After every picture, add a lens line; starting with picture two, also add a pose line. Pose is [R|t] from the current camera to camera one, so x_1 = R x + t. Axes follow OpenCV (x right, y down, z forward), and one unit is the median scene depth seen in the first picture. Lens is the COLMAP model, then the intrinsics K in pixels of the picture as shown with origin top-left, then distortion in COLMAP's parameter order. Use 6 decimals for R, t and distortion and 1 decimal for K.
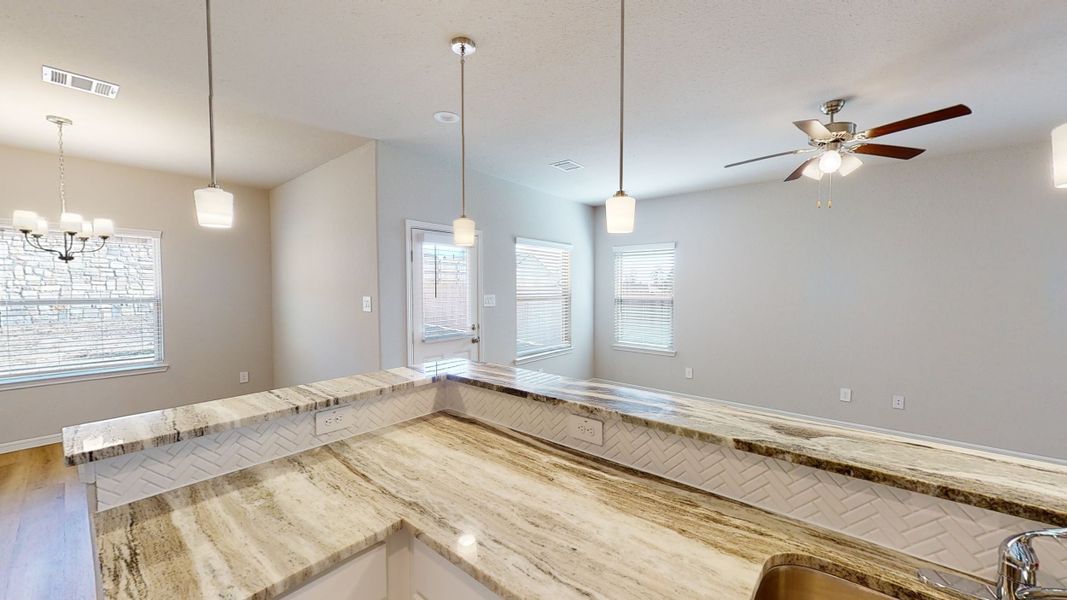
lens RADIAL K [[391.8, 0, 534.5], [0, 391.8, 298.9], [0, 0, 1]] dist [0.000548, -0.000168]
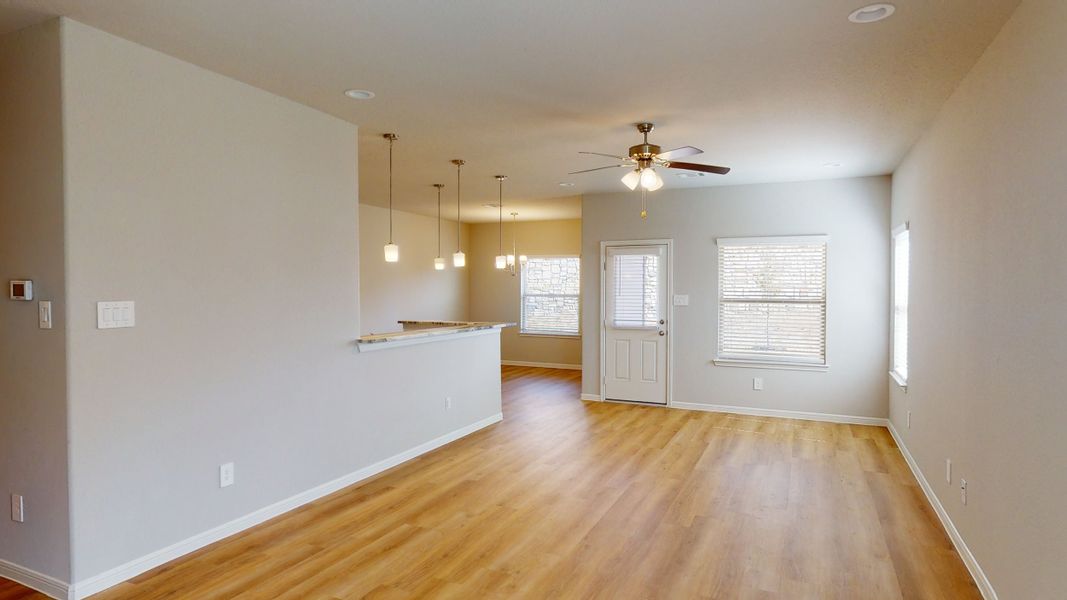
lens RADIAL K [[574.4, 0, 539.6], [0, 574.4, 298.1], [0, 0, 1]] dist [-0.002097, 0.000024]
pose [[0.258391, 0.018463, -0.965864, 1.418652], [-0.035384, 0.999327, 0.009637, -0.003150], [0.965392, 0.031686, 0.258871, 0.194344]]
